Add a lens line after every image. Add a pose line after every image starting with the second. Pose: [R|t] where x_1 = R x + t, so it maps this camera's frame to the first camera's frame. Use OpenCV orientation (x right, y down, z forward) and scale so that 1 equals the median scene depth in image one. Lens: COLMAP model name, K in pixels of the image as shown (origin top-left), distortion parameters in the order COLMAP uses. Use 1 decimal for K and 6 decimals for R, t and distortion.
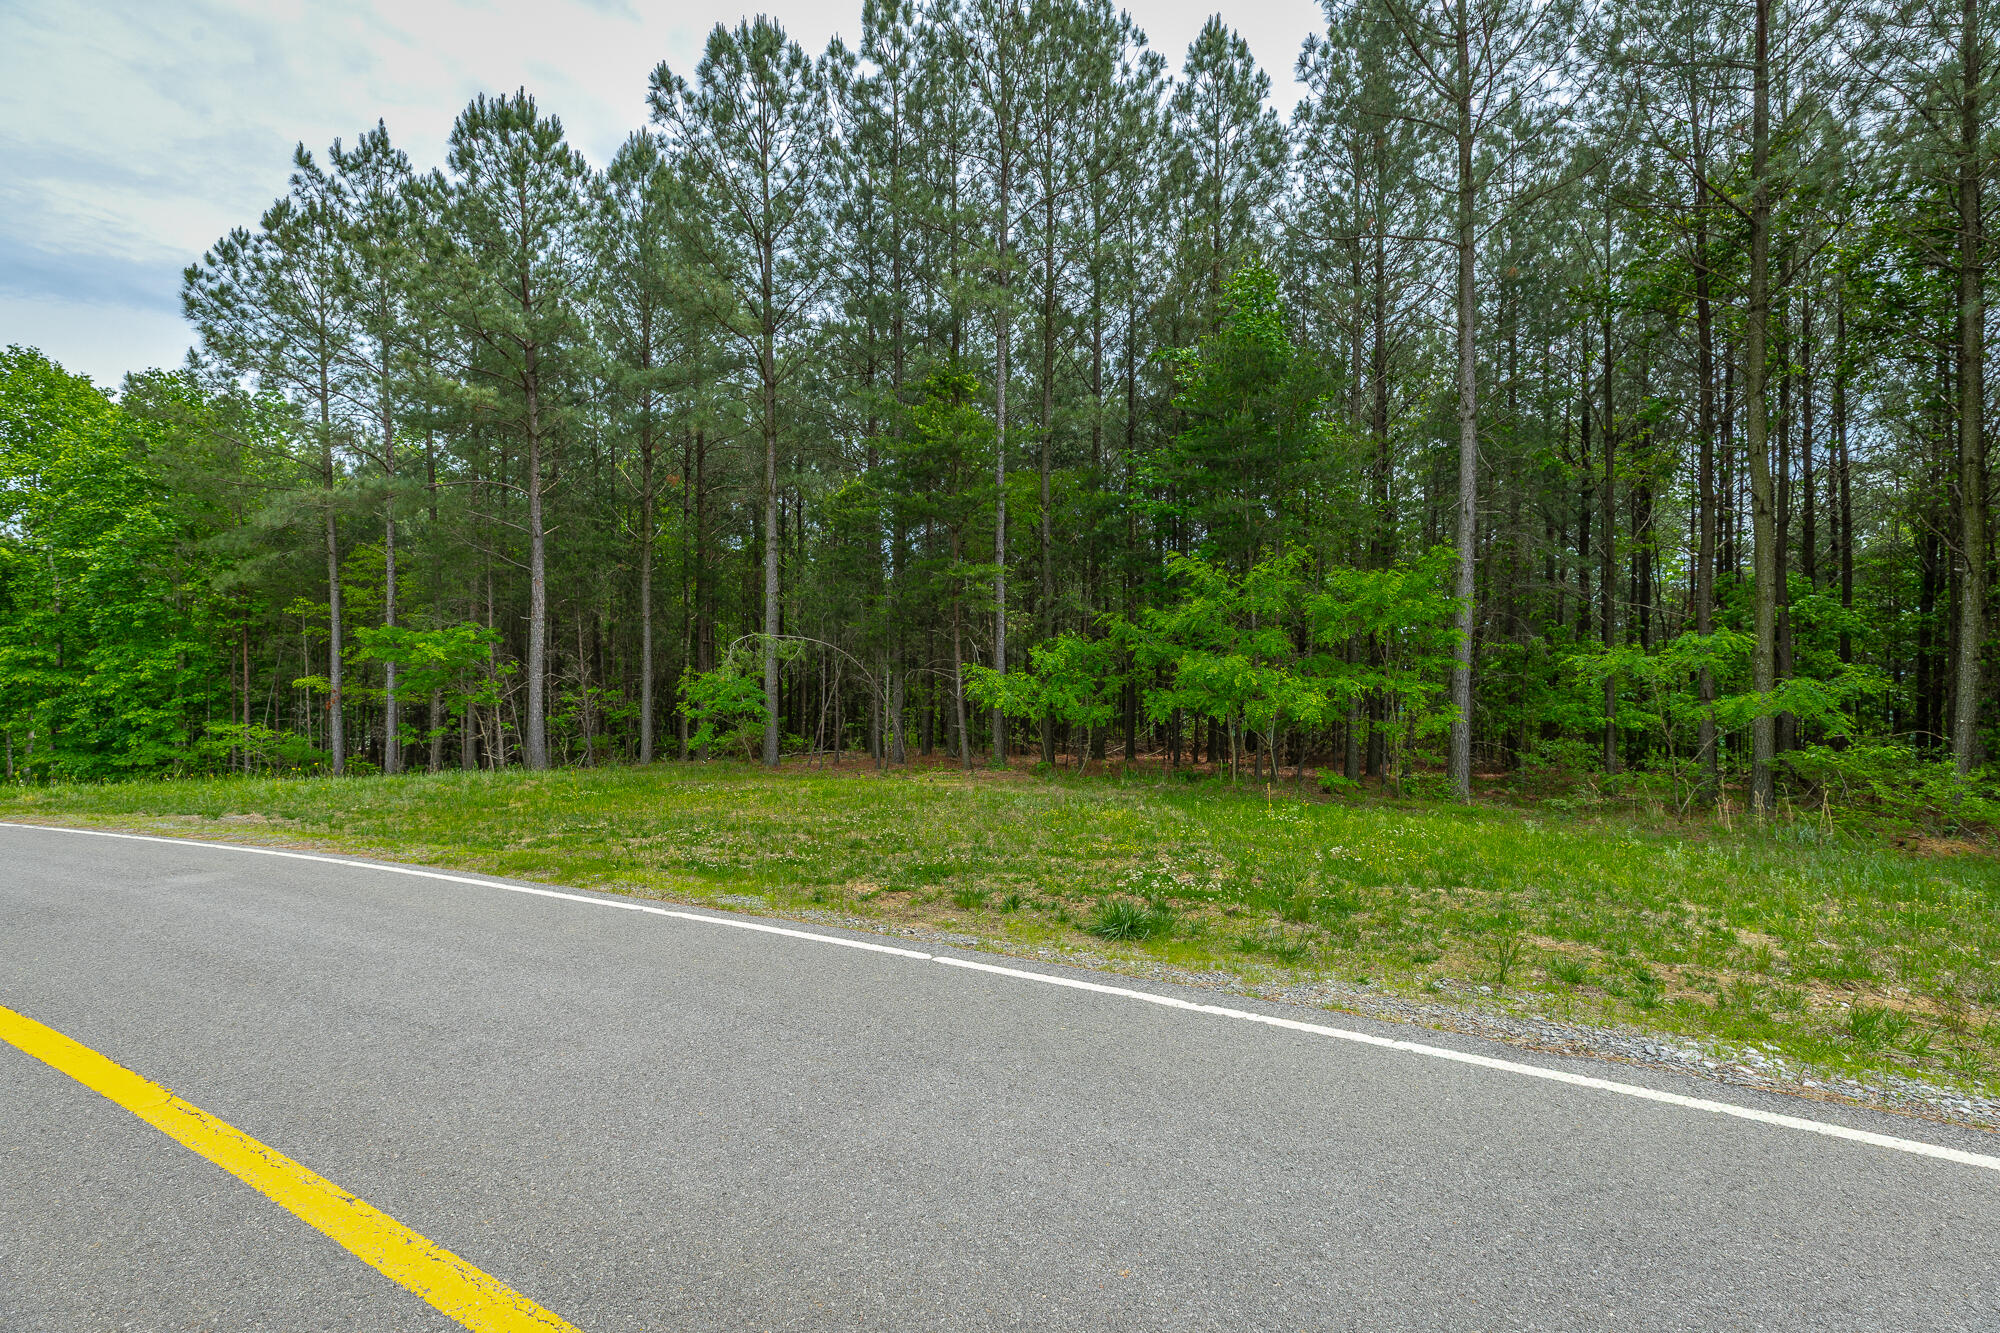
lens RADIAL K [[895.7, 0, 1002.3], [0, 895.7, 655.8], [0, 0, 1]] dist [0.002674, 0.000001]
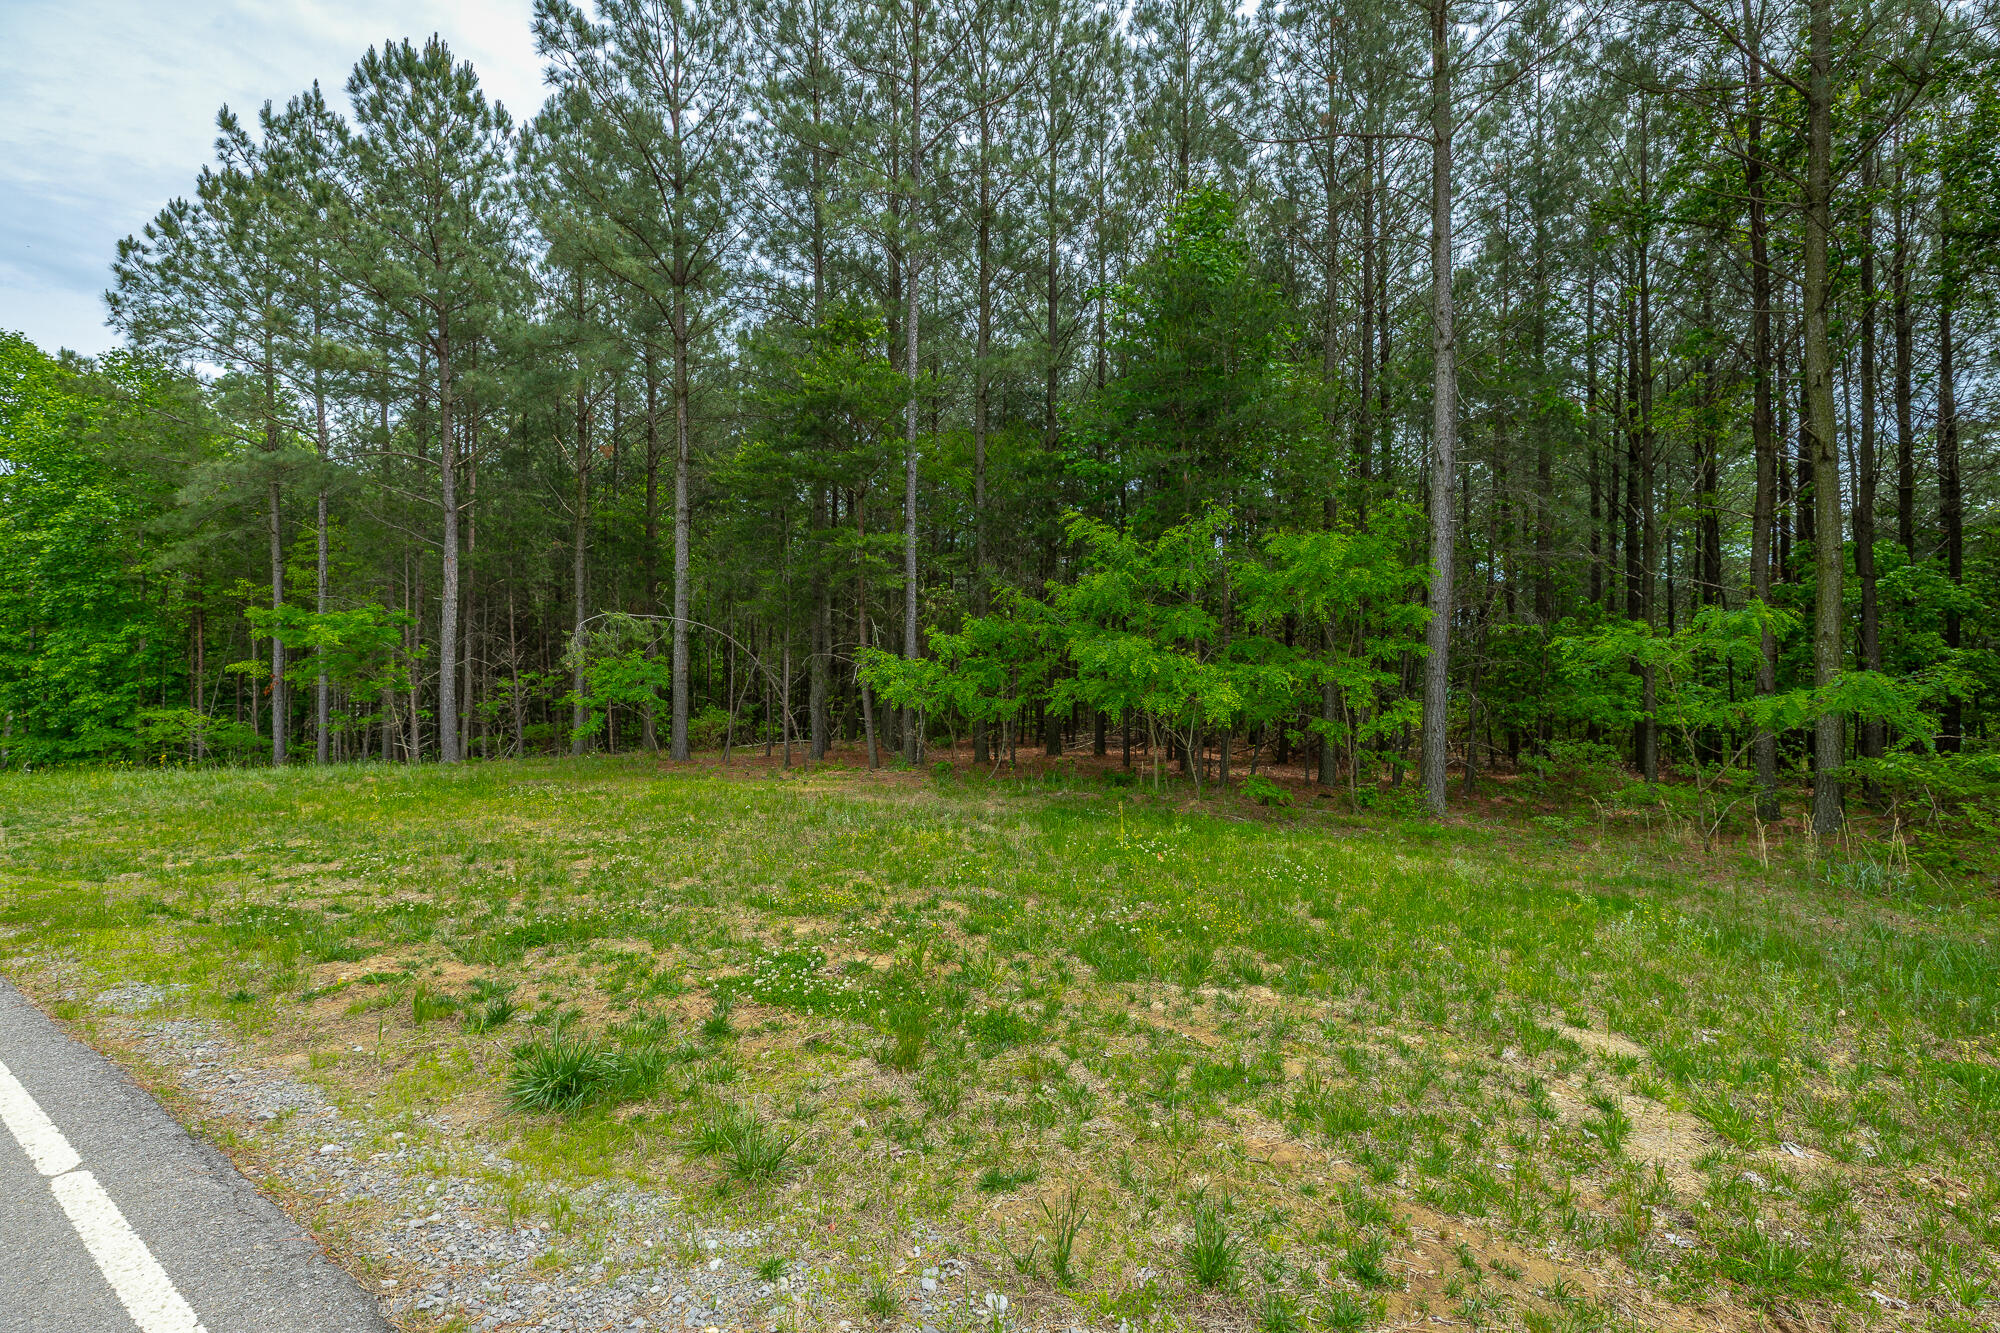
lens RADIAL K [[910.0, 0, 989.2], [0, 910.0, 631.0], [0, 0, 1]] dist [0.002566, 0.000396]
pose [[0.997670, -0.000917, -0.068220, 0.106828], [0.000231, 0.999949, -0.010060, 0.001272], [0.068226, 0.010020, 0.997620, 0.093347]]
